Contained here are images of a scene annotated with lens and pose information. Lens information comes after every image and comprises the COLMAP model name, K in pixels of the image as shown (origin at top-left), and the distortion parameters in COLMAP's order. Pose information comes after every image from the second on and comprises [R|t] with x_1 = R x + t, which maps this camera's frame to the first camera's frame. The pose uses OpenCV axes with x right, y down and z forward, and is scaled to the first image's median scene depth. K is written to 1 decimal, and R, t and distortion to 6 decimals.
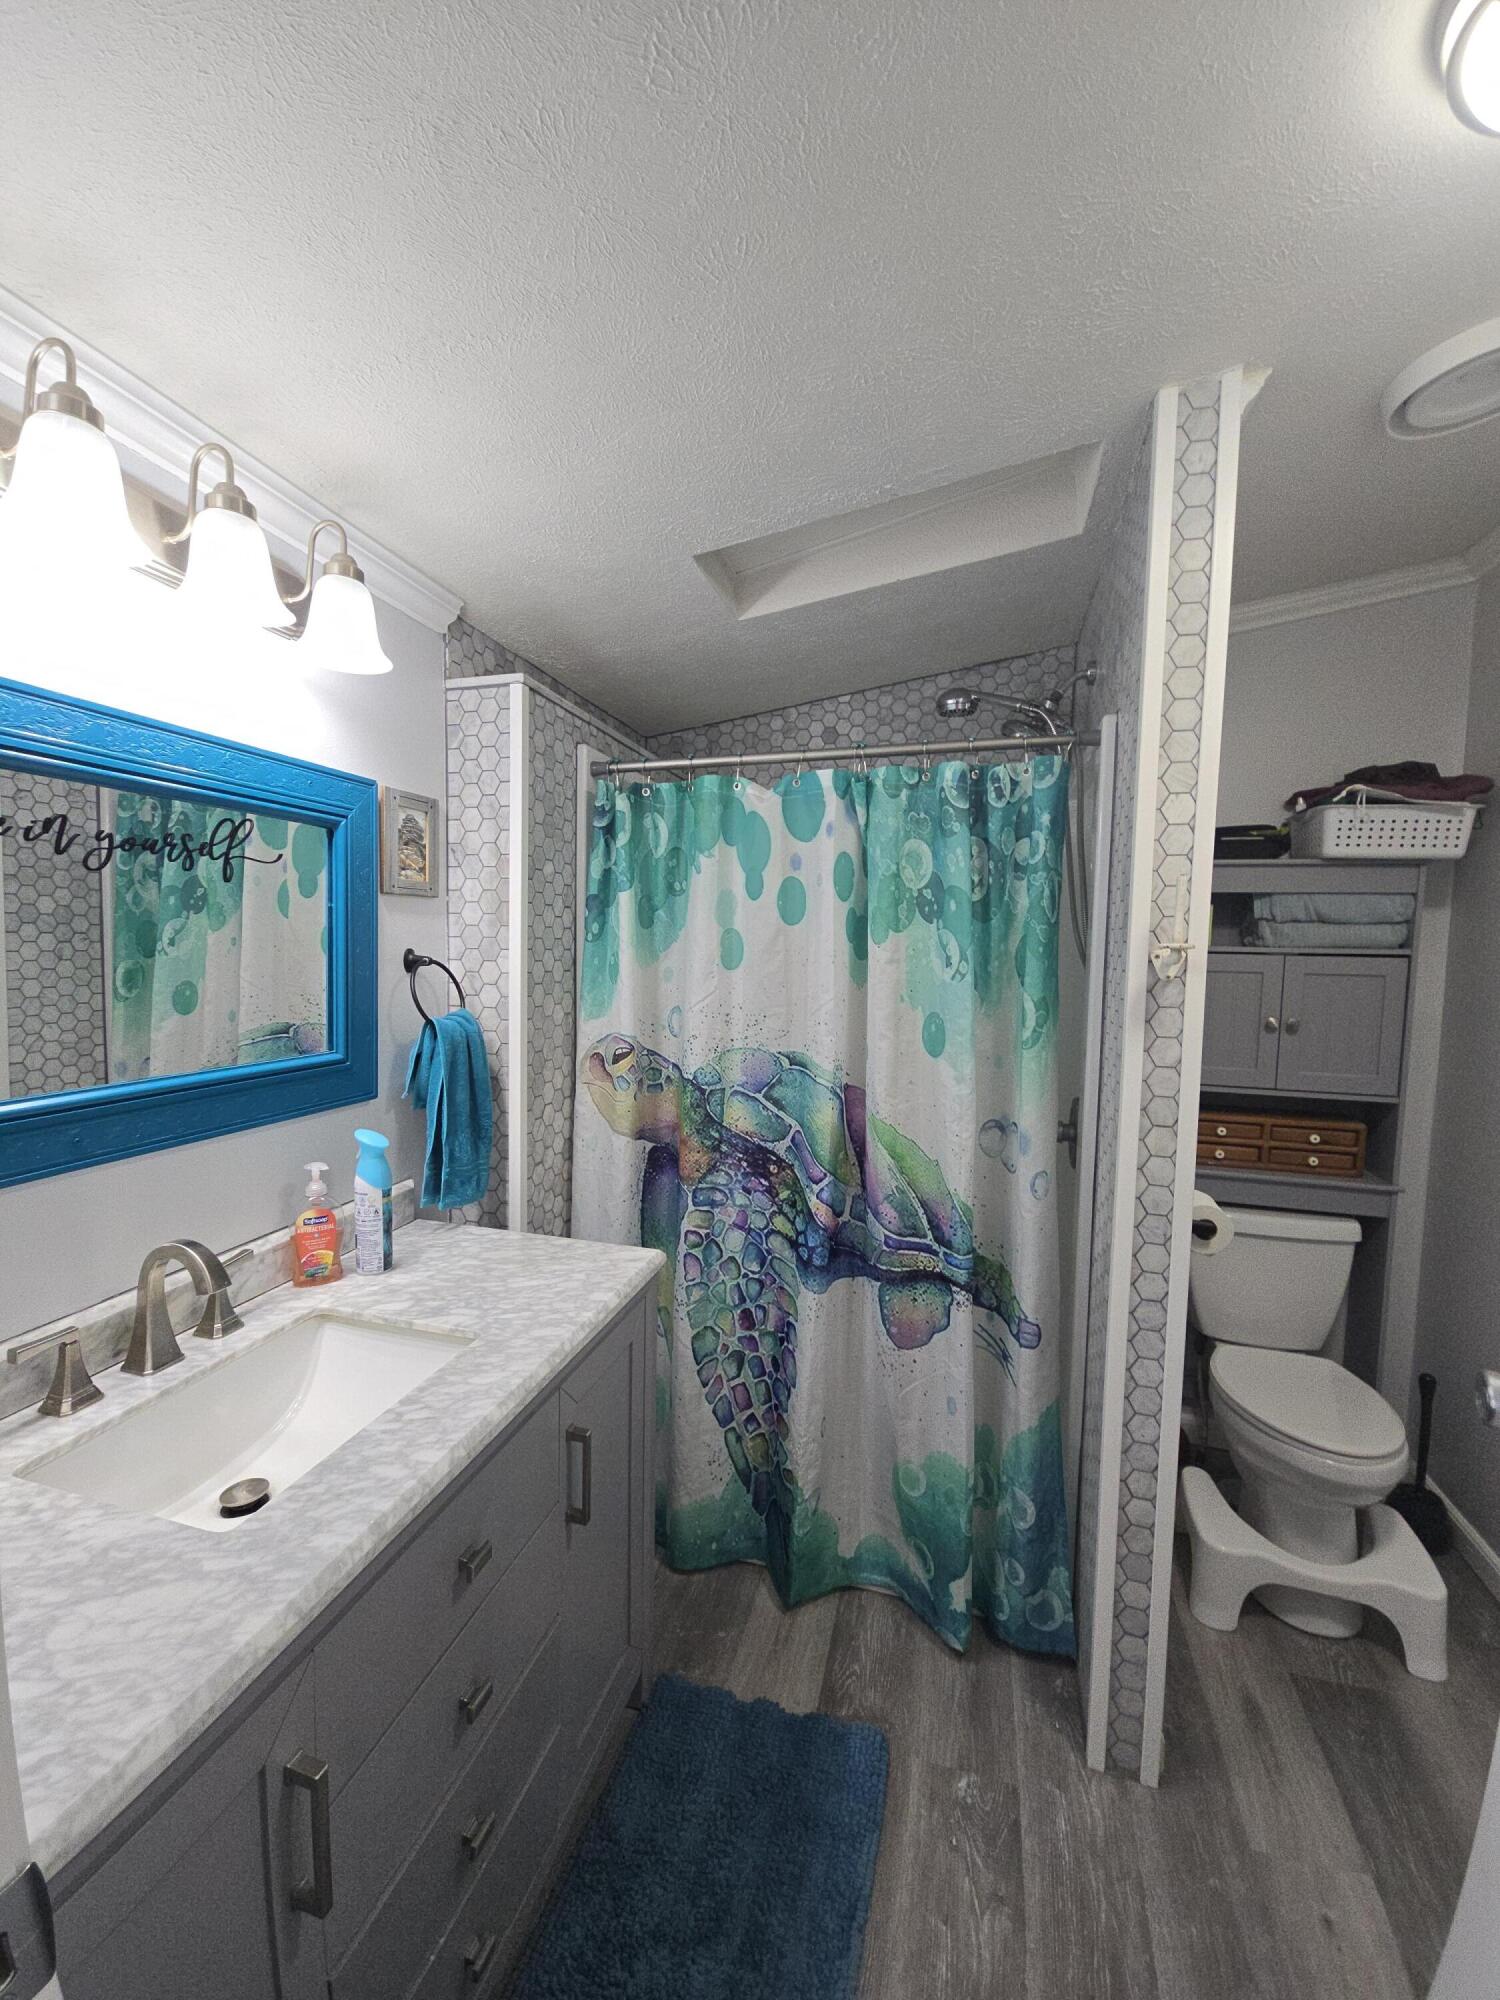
lens RADIAL K [[816.8, 0, 741.2], [0, 816.8, 997.8], [0, 0, 1]] dist [0.001919, -0.002837]
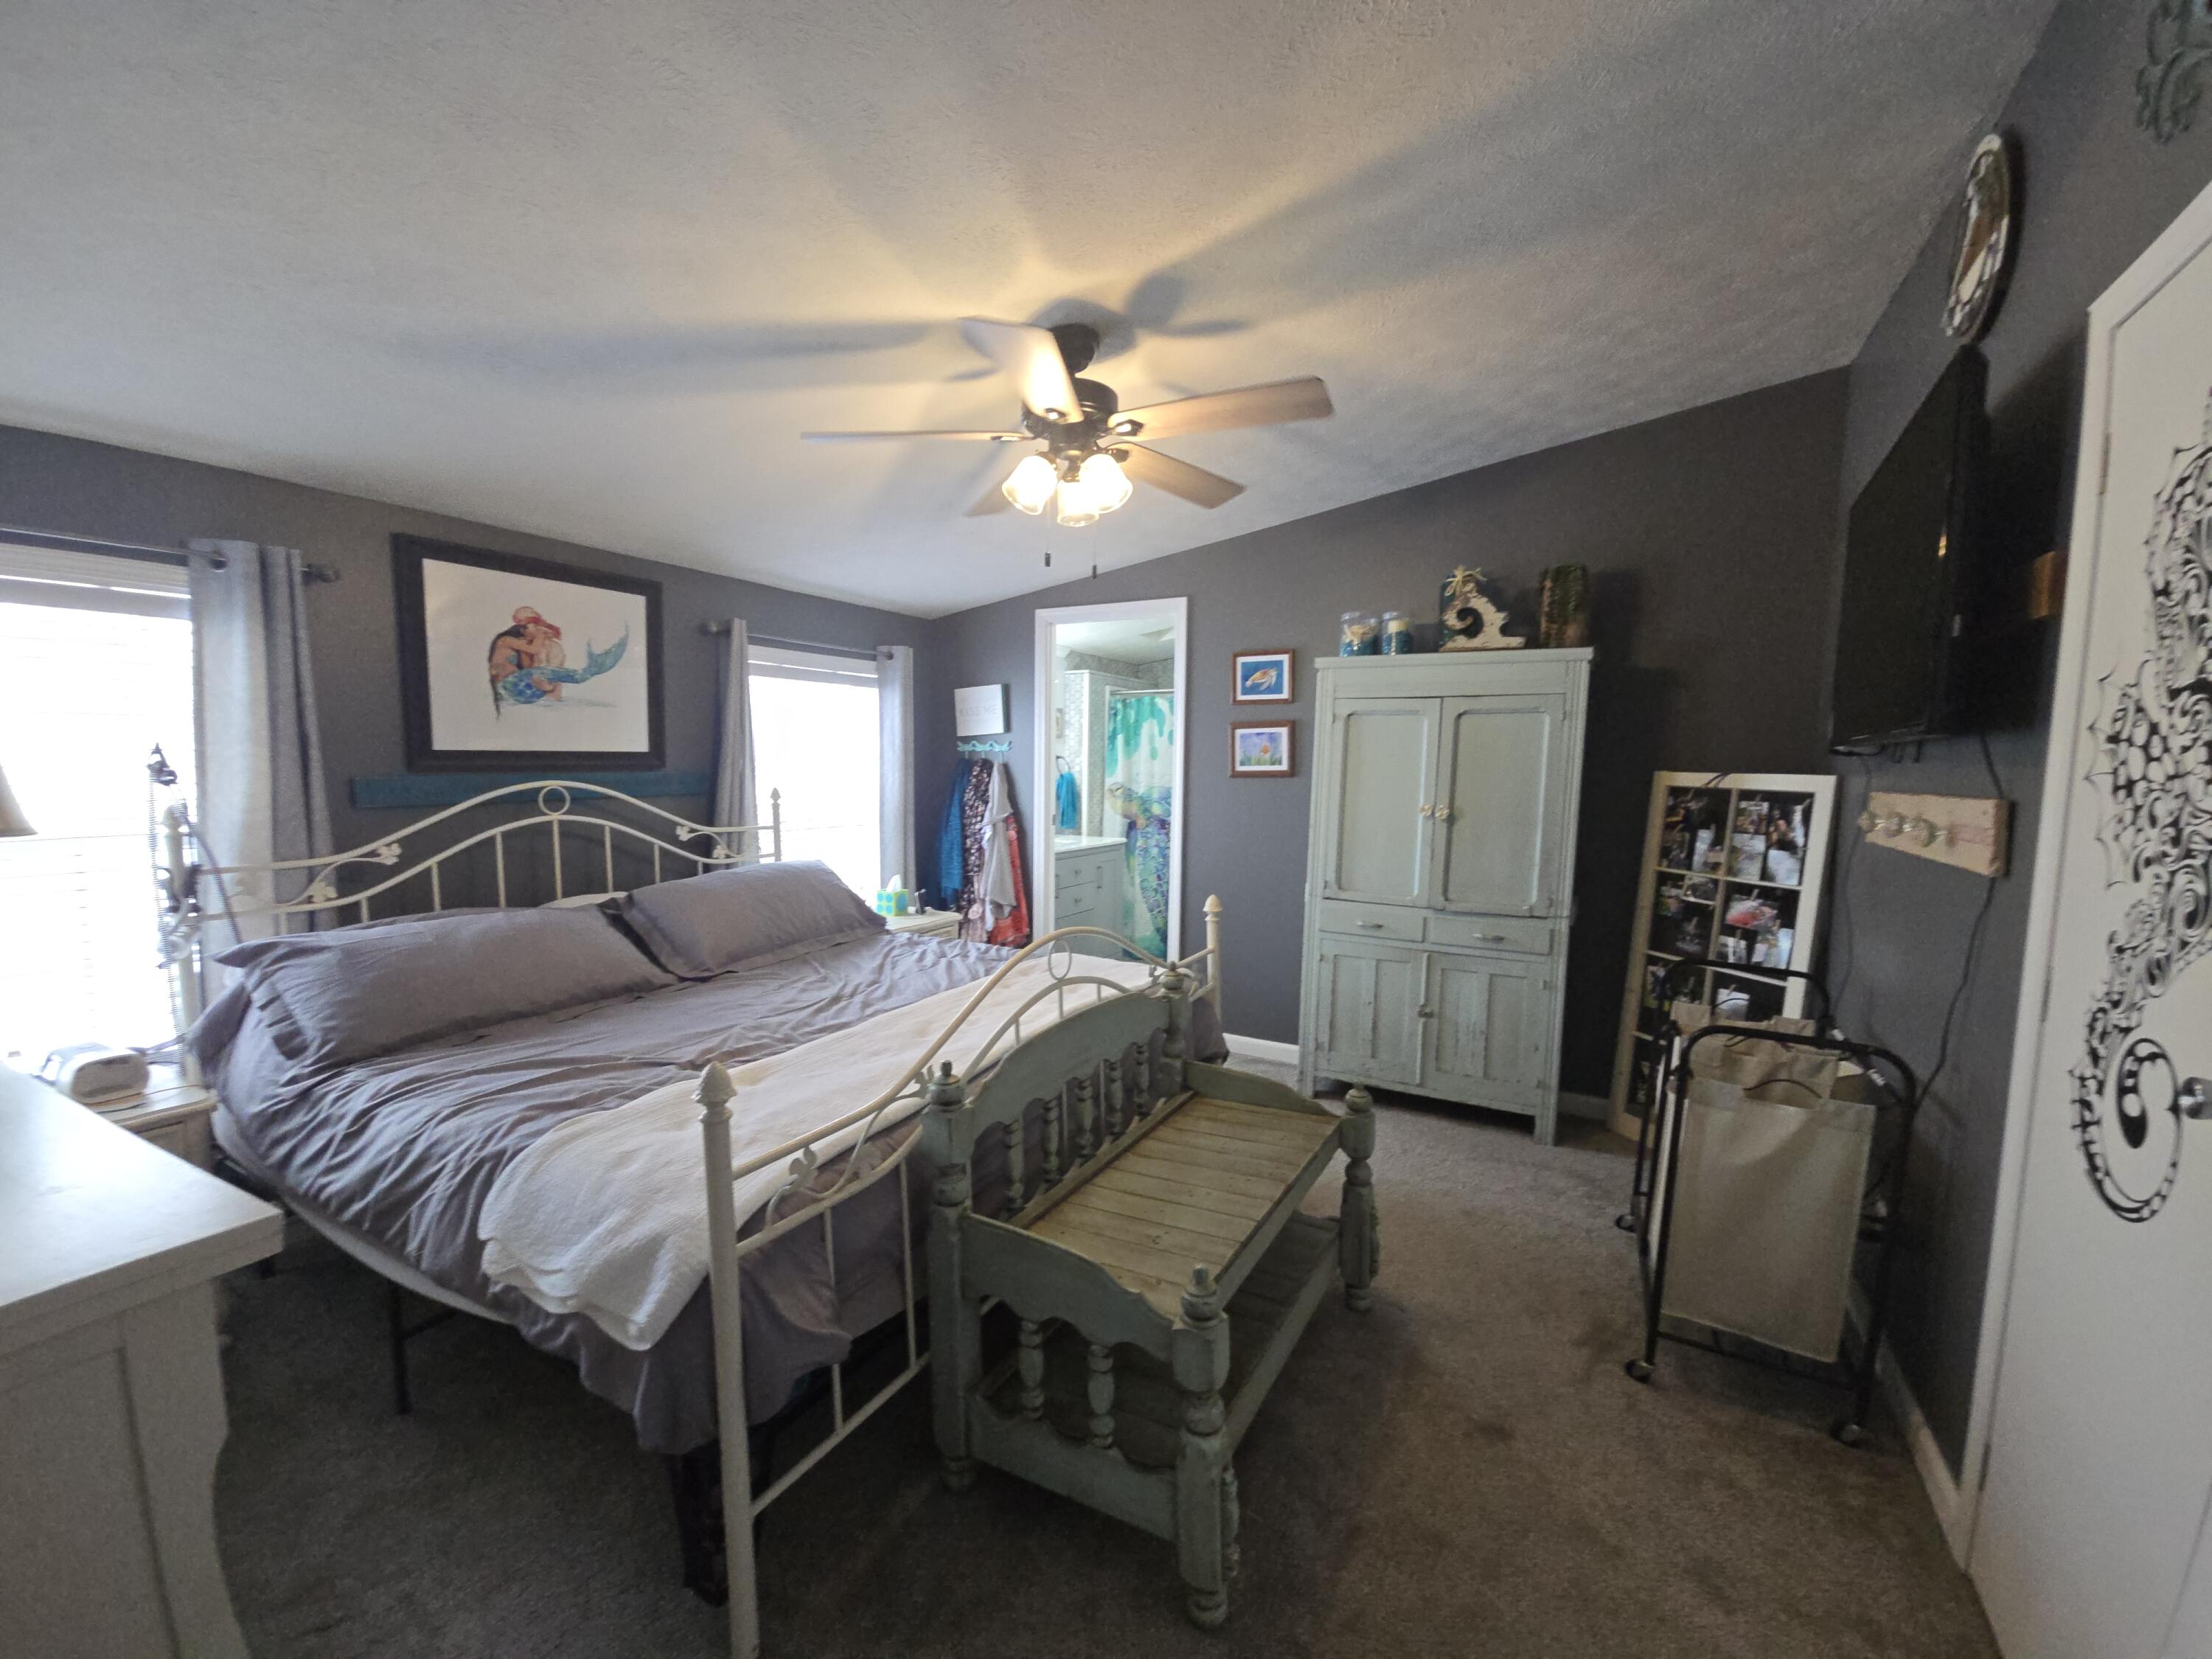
lens RADIAL K [[903.4, 0, 1100.2], [0, 903.4, 850.8], [0, 0, 1]] dist [0.001919, -0.002837]
pose [[0.970340, 0.017665, -0.241097, 0.653661], [-0.010157, 0.999425, 0.032345, 0.209403], [0.241529, -0.028936, 0.969962, -2.478690]]
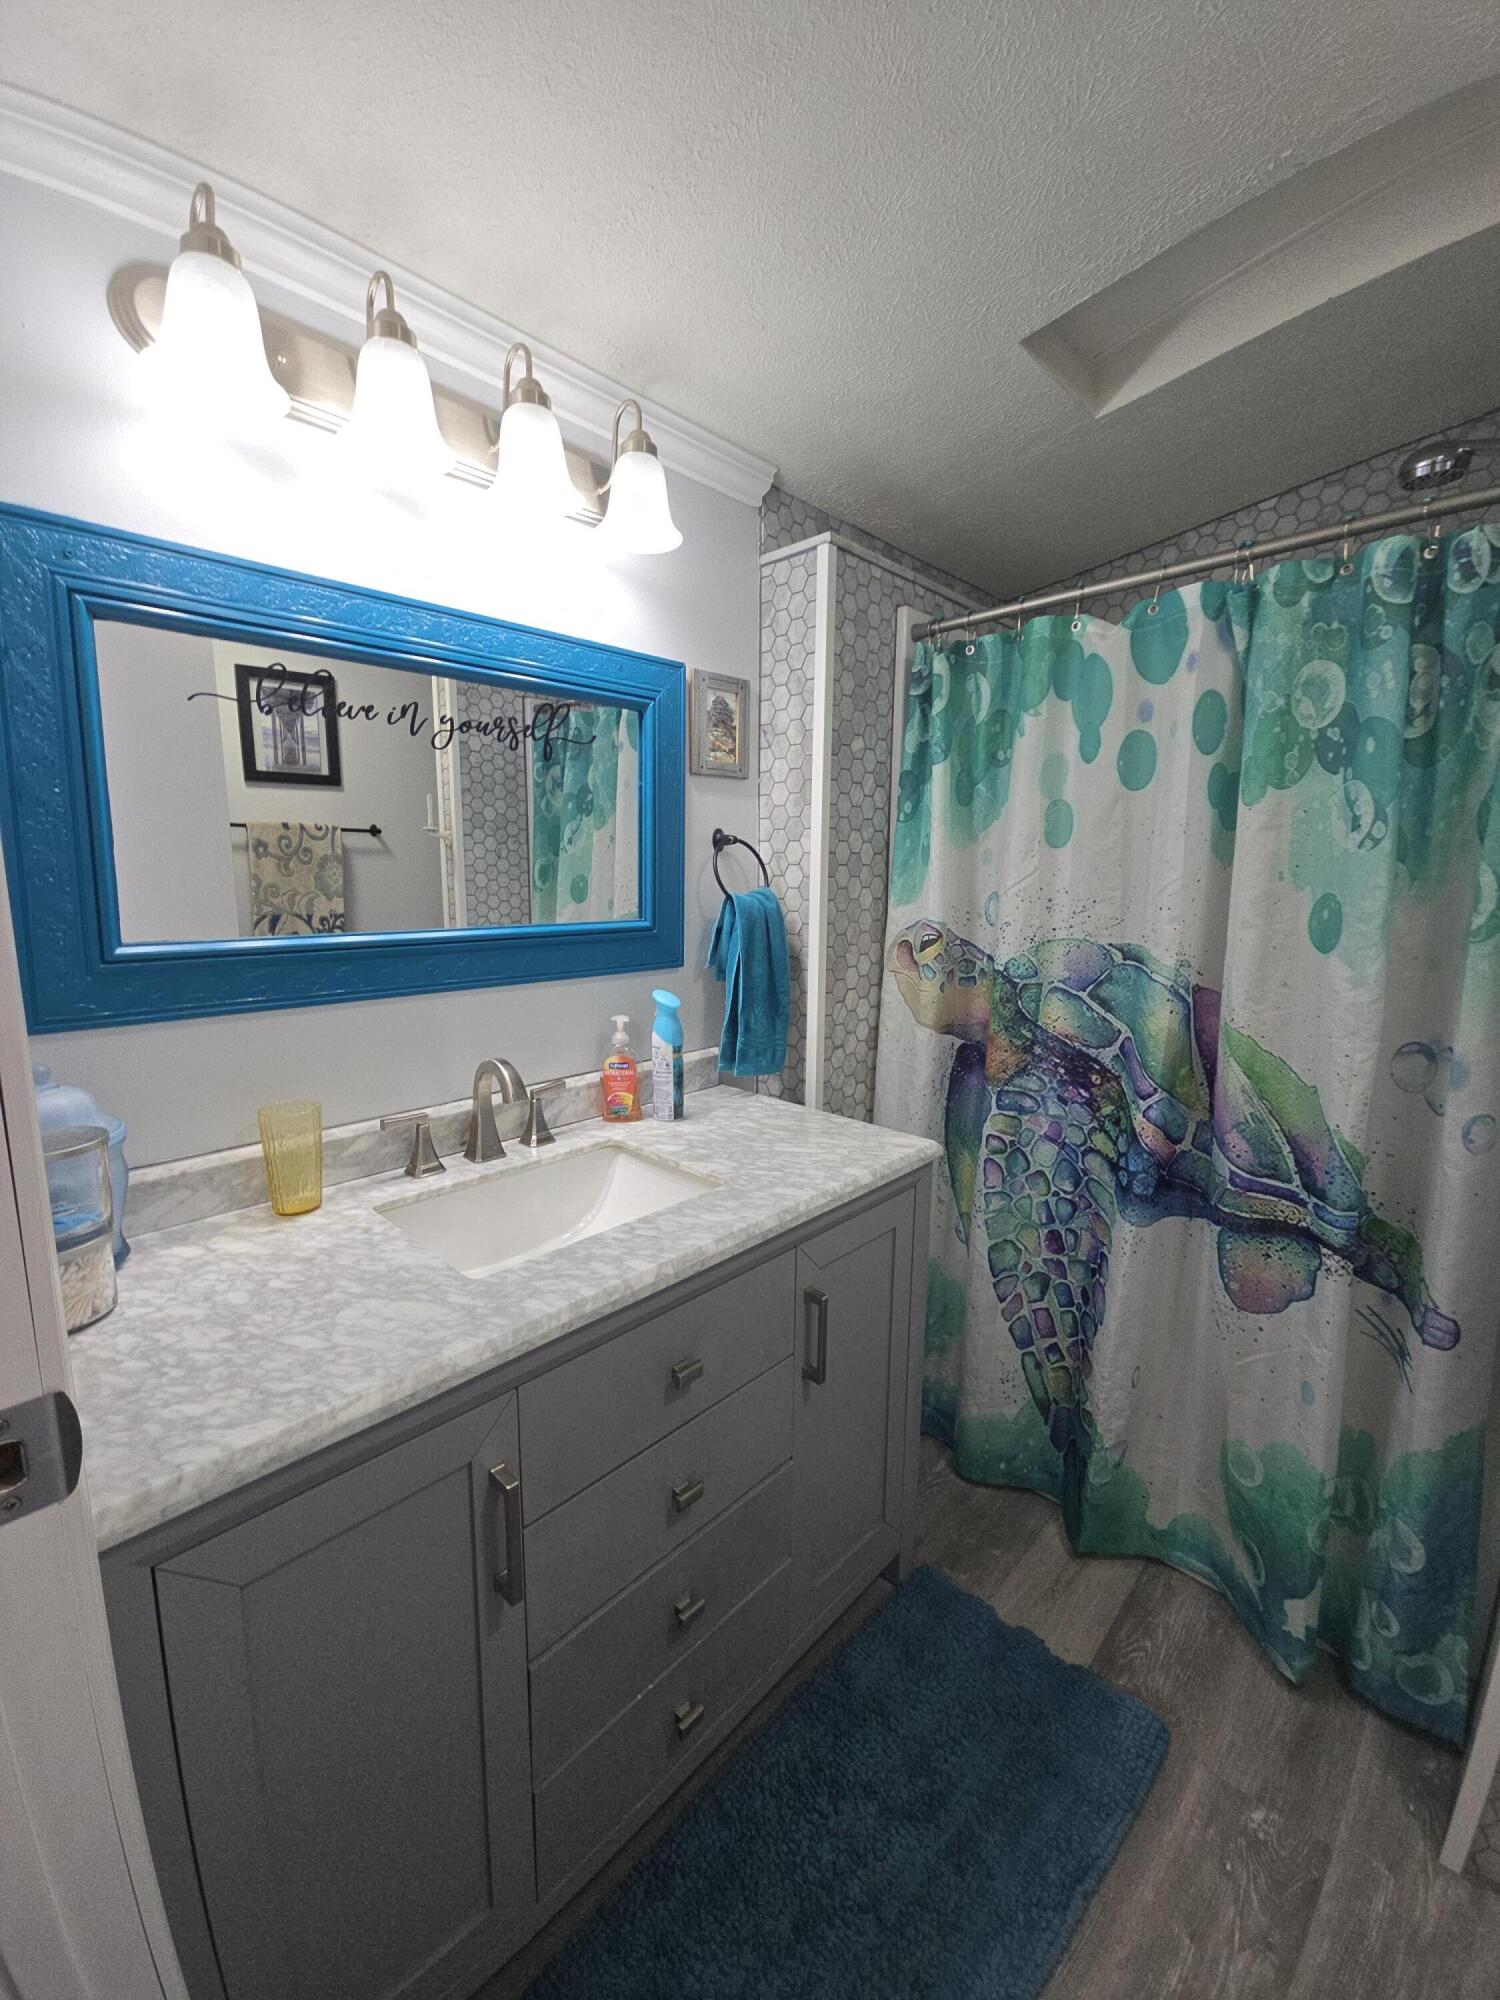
lens RADIAL K [[816.8, 0, 738.5], [0, 816.8, 1001.3], [0, 0, 1]] dist [0.001919, -0.002837]
pose [[0.879977, 0.063811, -0.470710, 0.117657], [-0.020207, 0.995068, 0.097119, 0.054593], [0.474586, -0.075951, 0.876926, 0.071895]]
